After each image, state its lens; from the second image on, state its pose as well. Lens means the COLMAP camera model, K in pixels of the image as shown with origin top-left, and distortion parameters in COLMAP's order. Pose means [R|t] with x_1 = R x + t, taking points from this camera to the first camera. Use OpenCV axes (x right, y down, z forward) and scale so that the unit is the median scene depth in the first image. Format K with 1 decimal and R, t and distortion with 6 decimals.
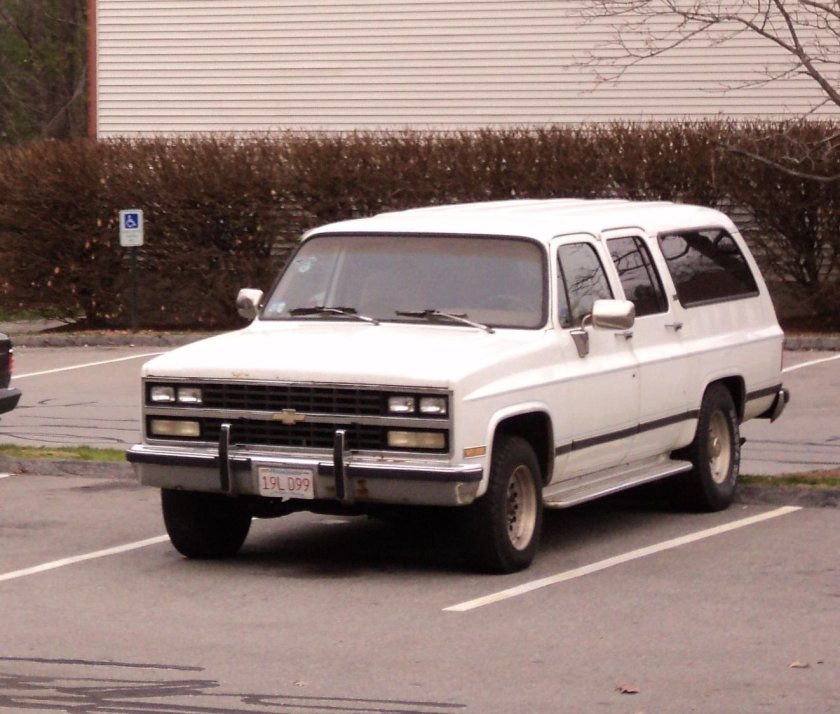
lens RADIAL K [[2921.3, 0, 419.9], [0, 2921.3, 315.0], [0, 0, 1]] dist [2.277951, -1.623641]
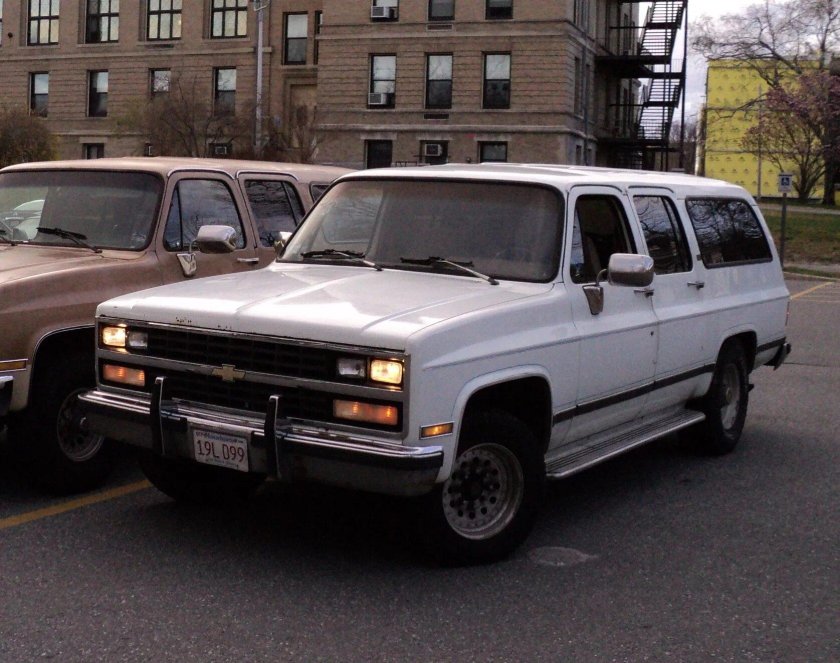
lens RADIAL K [[1389.8, 0, 420.0], [0, 1389.8, 331.5], [0, 0, 1]] dist [-0.006734, 0.102260]
pose [[0.992155, 0.046835, -0.115911, 0.051685], [-0.041561, 0.998006, 0.047507, 0.001111], [0.117904, -0.042317, 0.992123, 0.558496]]
